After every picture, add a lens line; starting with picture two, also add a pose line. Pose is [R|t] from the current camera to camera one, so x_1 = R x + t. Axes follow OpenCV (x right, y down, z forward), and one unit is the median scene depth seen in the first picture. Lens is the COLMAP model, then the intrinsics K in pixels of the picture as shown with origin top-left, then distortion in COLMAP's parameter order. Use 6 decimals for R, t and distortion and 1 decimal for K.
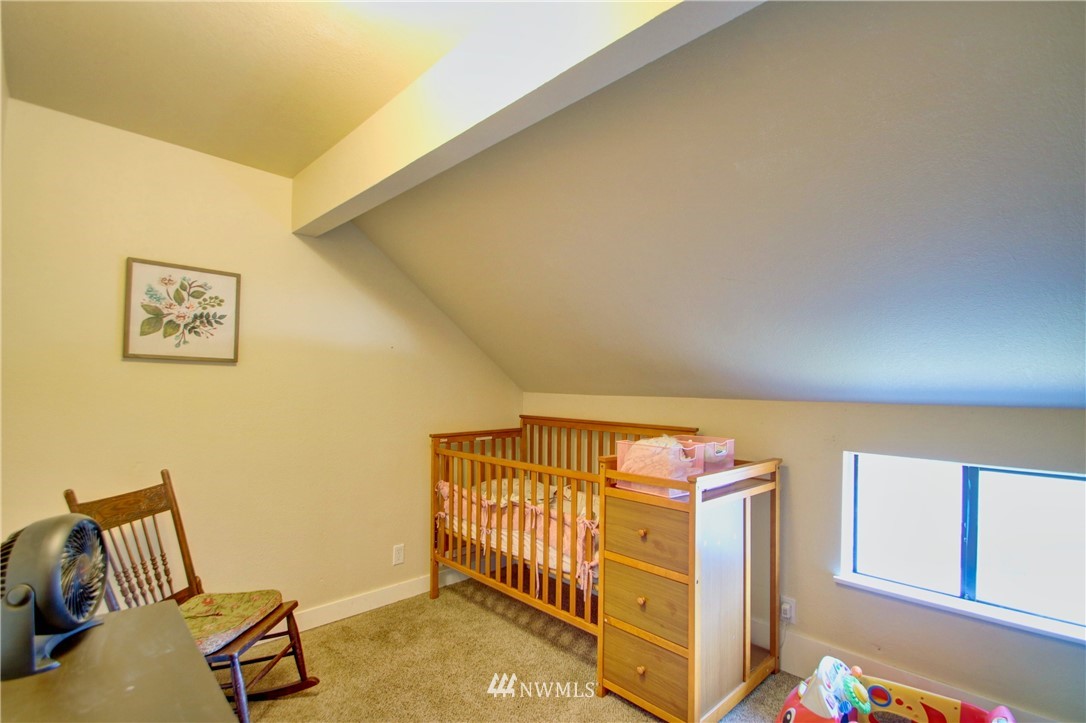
lens RADIAL K [[515.1, 0, 545.6], [0, 515.1, 367.8], [0, 0, 1]] dist [-0.009147, -0.006666]
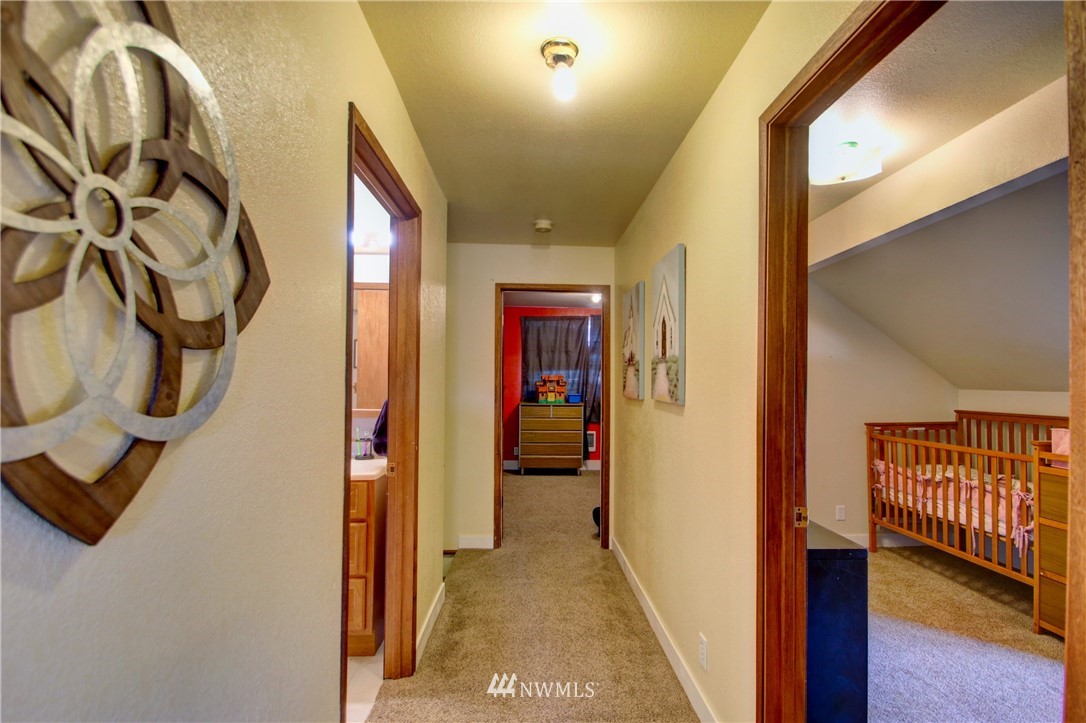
lens RADIAL K [[515.1, 0, 549.4], [0, 515.1, 364.1], [0, 0, 1]] dist [-0.009147, -0.006666]
pose [[0.743746, -0.031111, -0.667738, 0.050672], [0.026716, 0.999502, -0.016811, -0.014959], [0.667928, -0.005337, 0.744207, -0.530647]]
